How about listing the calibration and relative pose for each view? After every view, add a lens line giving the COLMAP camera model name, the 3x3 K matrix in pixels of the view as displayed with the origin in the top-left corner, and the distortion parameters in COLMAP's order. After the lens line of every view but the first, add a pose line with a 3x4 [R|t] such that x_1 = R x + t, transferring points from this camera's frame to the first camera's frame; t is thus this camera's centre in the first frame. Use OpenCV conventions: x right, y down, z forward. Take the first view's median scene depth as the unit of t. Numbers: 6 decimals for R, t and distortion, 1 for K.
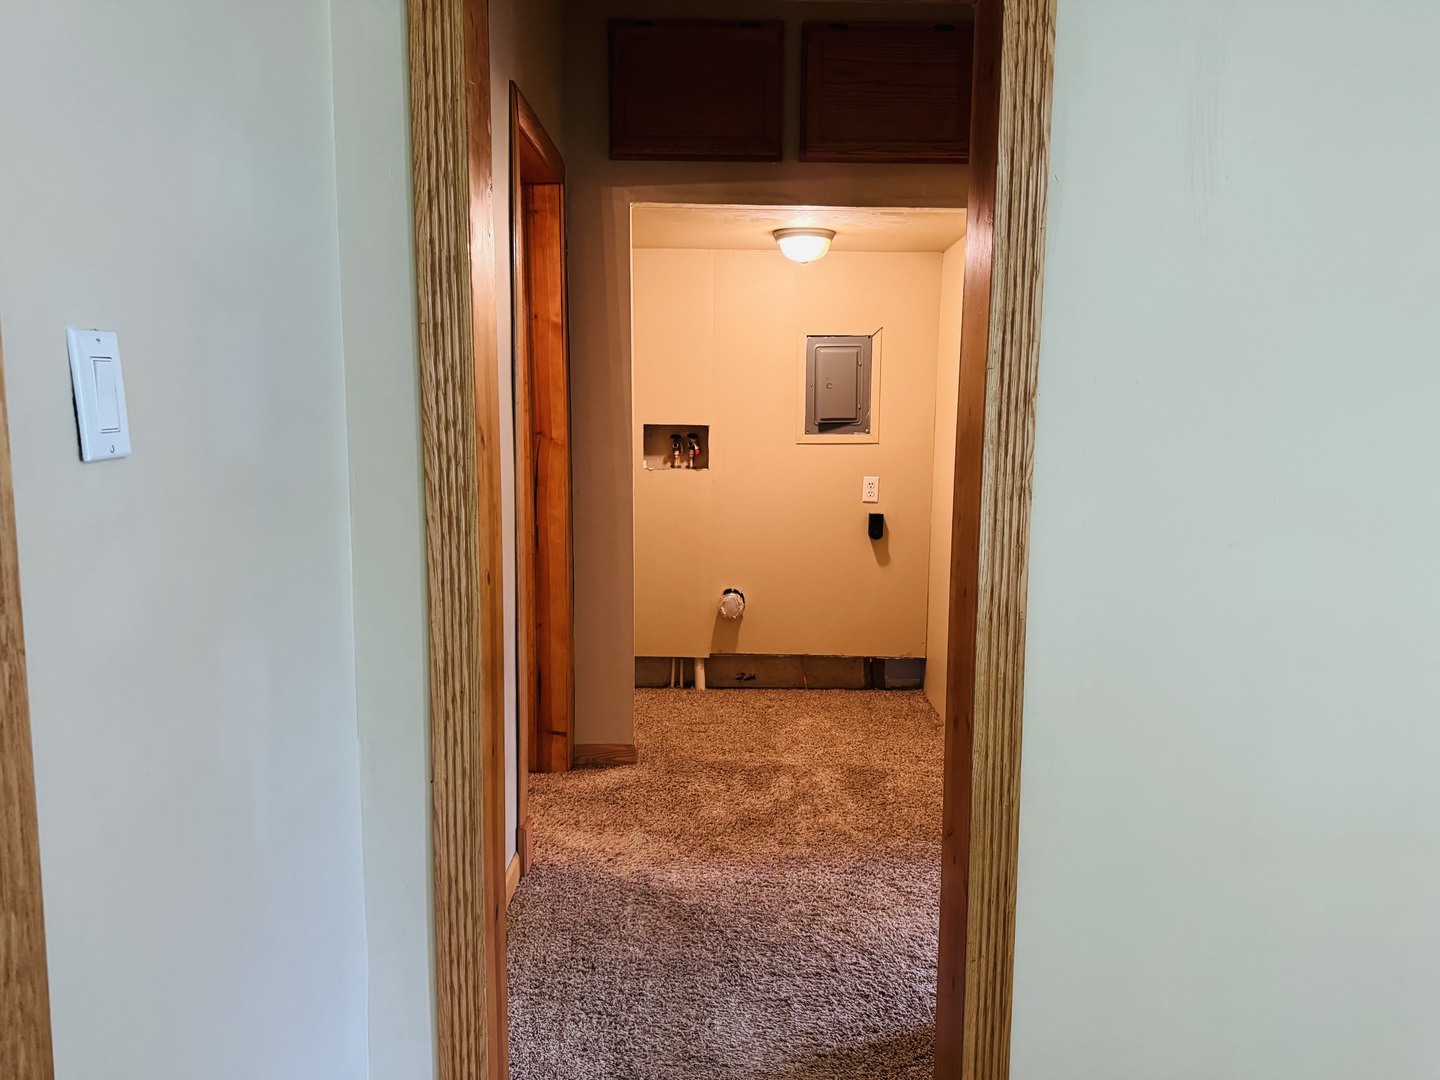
lens RADIAL K [[1016.8, 0, 720.0], [0, 1016.8, 540.0], [0, 0, 1]] dist [0.059965, -0.058509]
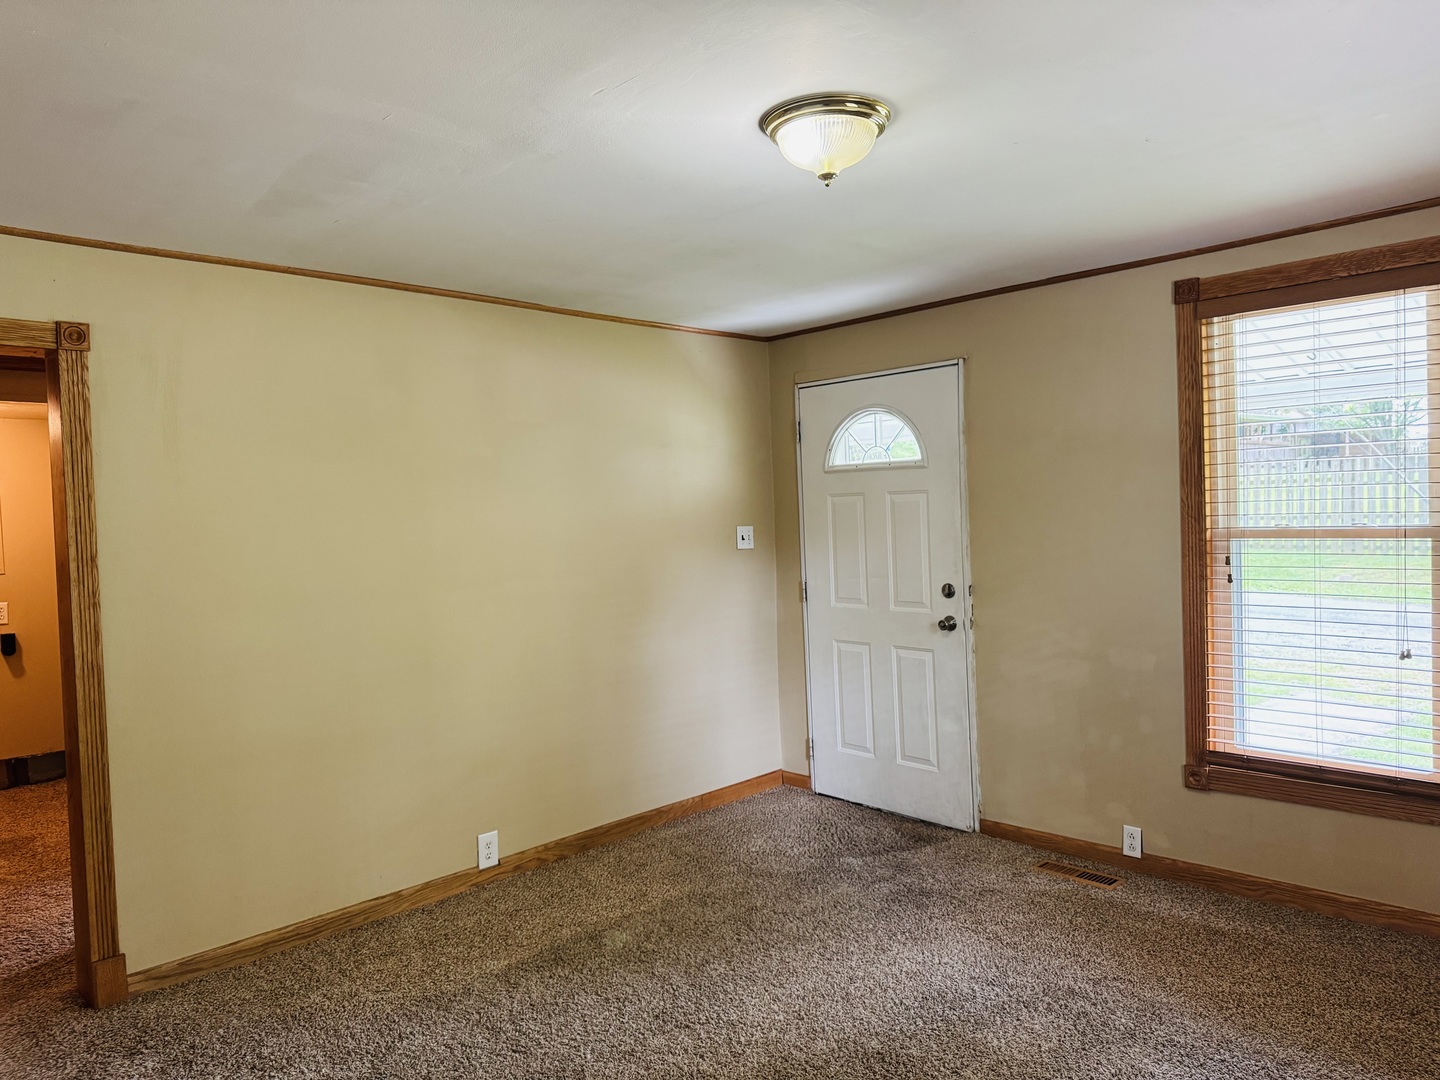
lens RADIAL K [[1016.8, 0, 720.0], [0, 1016.8, 540.0], [0, 0, 1]] dist [0.059965, -0.058509]
pose [[0.722506, -0.053771, 0.689270, -0.202100], [0.121343, 0.991358, -0.049856, 0.075047], [-0.680632, 0.119660, 0.722787, -1.290297]]
